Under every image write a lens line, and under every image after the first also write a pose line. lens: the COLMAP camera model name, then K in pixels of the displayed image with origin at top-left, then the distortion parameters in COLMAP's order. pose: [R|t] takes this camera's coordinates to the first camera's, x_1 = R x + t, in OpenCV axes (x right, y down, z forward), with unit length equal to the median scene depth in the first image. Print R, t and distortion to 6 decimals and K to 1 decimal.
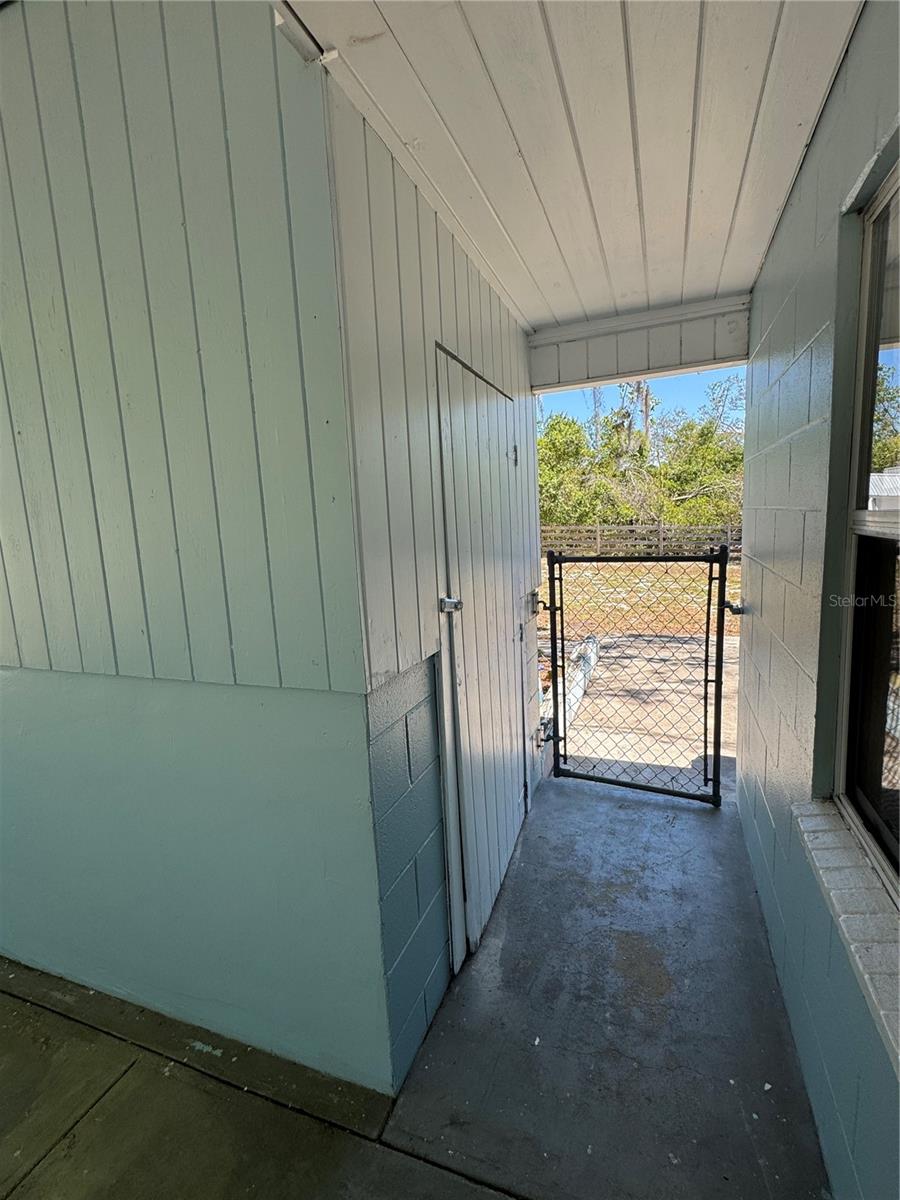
lens RADIAL K [[549.4, 0, 442.2], [0, 549.4, 596.4], [0, 0, 1]] dist [-0.000753, -0.000371]
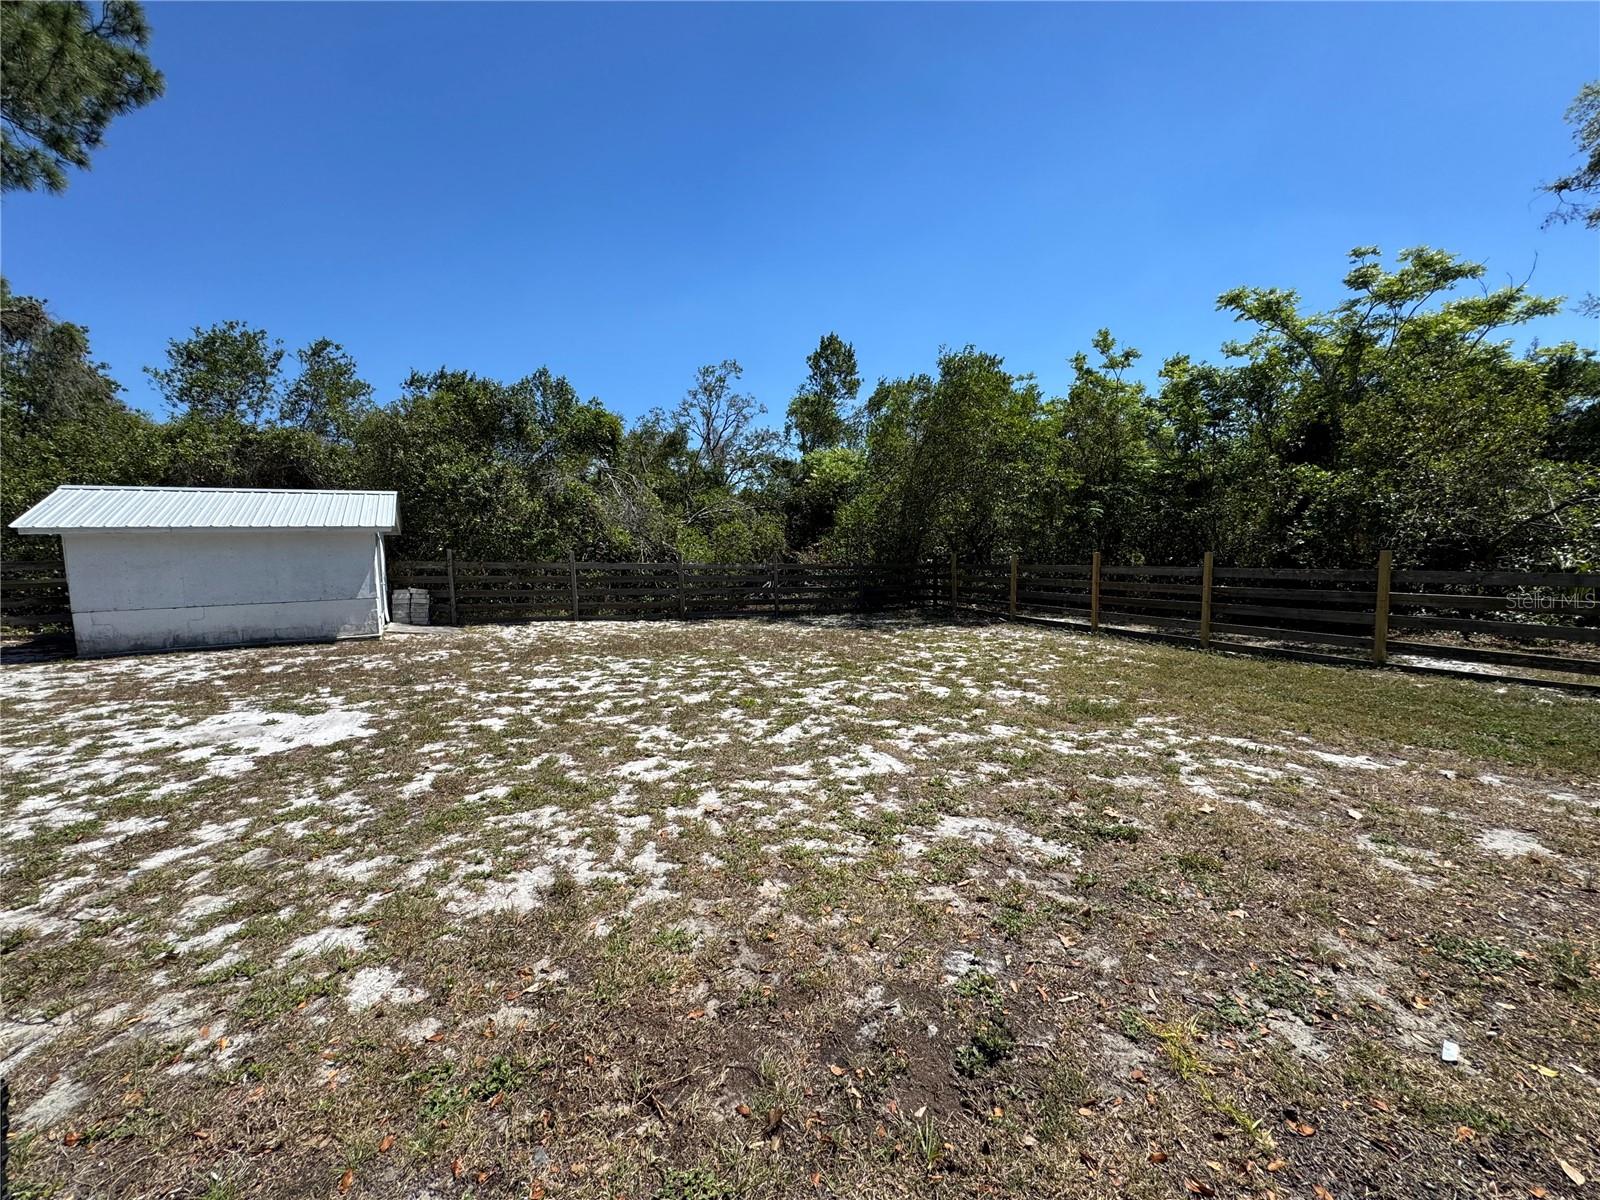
lens RADIAL K [[640.3, 0, 797.2], [0, 640.3, 597.9], [0, 0, 1]] dist [-0.003945, 0.001289]
pose [[0.737861, -0.024891, 0.674494, 0.017270], [0.079931, 0.995510, -0.050703, -0.042895], [-0.670203, 0.091325, 0.736538, 0.380257]]
